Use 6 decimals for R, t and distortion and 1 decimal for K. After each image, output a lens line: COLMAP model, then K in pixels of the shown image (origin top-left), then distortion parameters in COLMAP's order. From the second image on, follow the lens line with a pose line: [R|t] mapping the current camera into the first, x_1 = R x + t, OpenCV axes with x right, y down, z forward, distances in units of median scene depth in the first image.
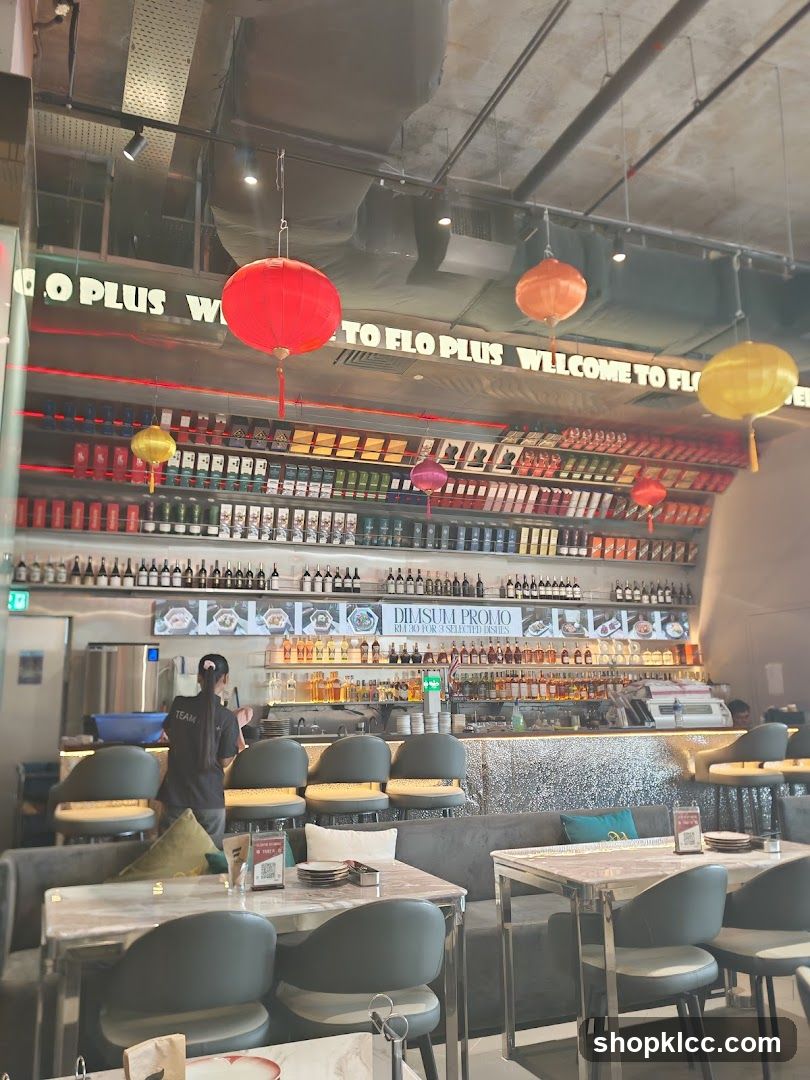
lens RADIAL K [[887.4, 0, 405.0], [0, 887.4, 540.0], [0, 0, 1]] dist [0.123300, -0.001640]
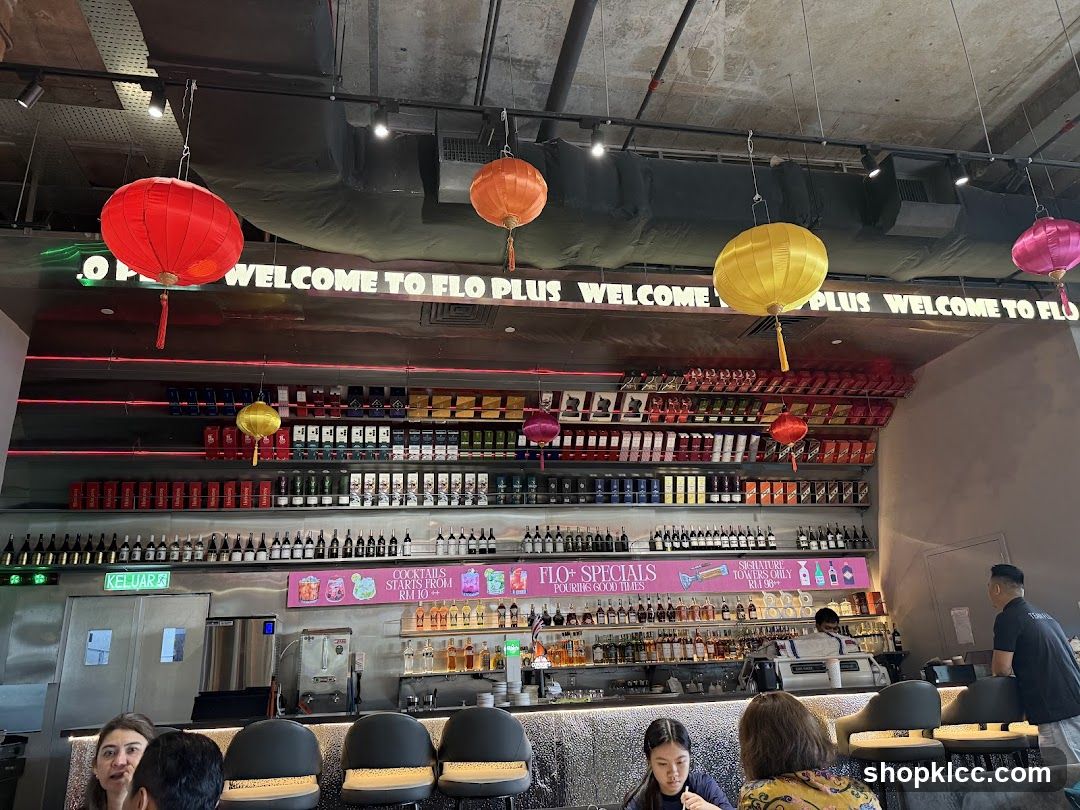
lens RADIAL K [[772.5, 0, 540.0], [0, 772.5, 405.0], [0, 0, 1]] dist [0.149976, -0.277954]
pose [[0.979811, -0.091556, -0.177729, 0.167292], [0.065345, 0.986810, -0.148105, 0.027644], [0.188945, 0.133501, 0.972871, 0.146856]]
